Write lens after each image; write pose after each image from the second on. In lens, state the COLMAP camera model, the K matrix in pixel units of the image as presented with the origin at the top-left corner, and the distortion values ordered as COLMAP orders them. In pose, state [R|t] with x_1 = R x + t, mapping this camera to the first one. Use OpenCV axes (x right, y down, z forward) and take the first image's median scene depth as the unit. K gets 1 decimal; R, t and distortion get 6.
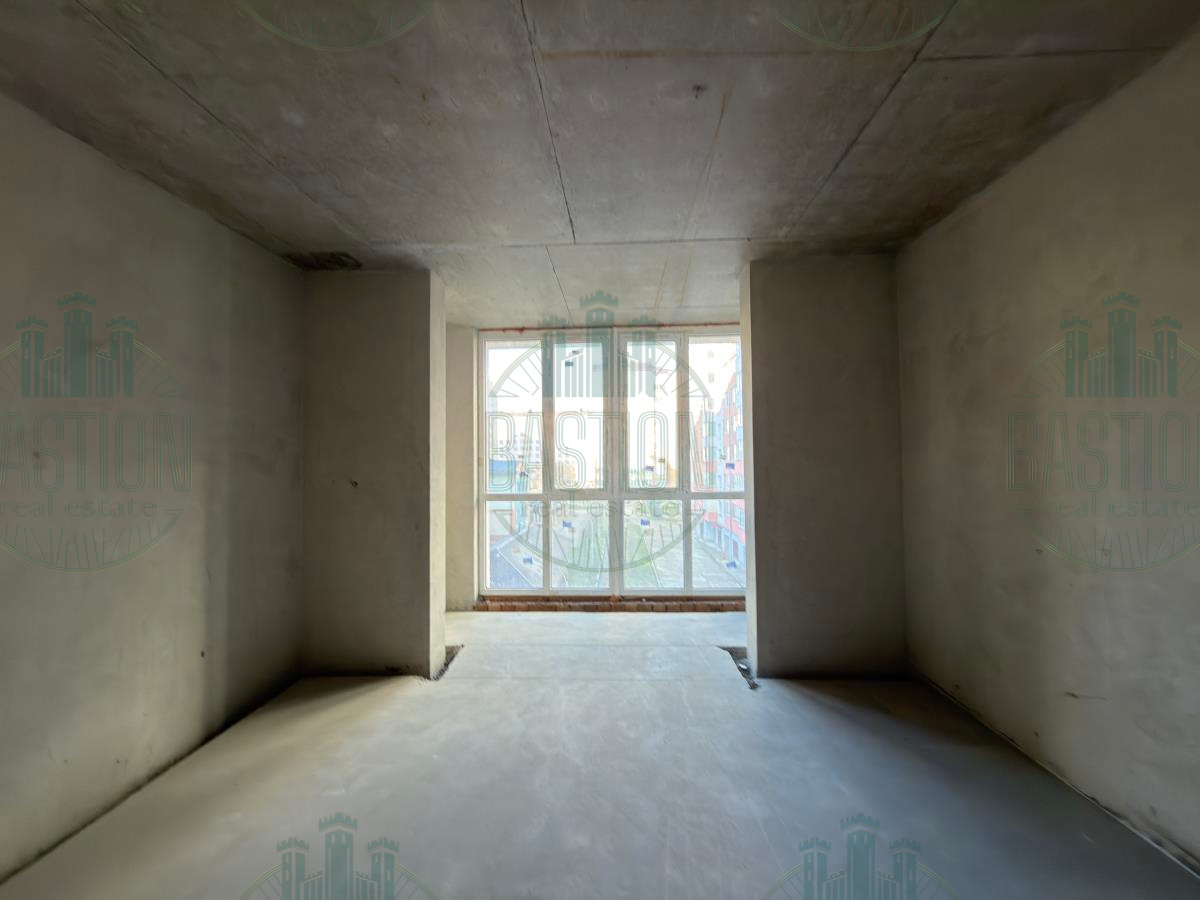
lens RADIAL K [[485.5, 0, 610.4], [0, 485.5, 449.8], [0, 0, 1]] dist [-0.000175, -0.000003]
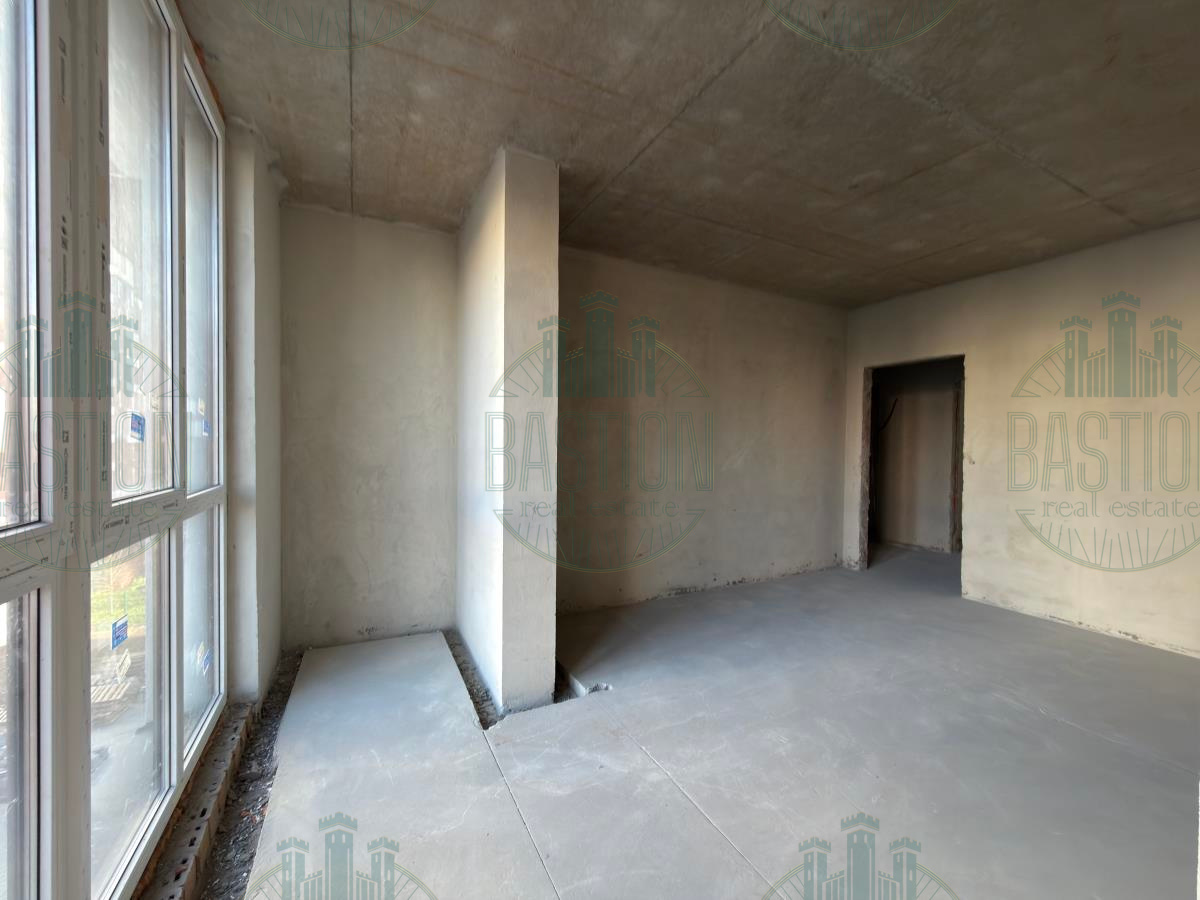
lens RADIAL K [[485.5, 0, 612.0], [0, 485.5, 449.7], [0, 0, 1]] dist [-0.000175, -0.000003]
pose [[-0.515912, -0.000818, 0.856641, -0.454174], [-0.028599, 0.999459, -0.016269, 0.080905], [-0.856164, -0.032892, -0.515656, 1.459361]]
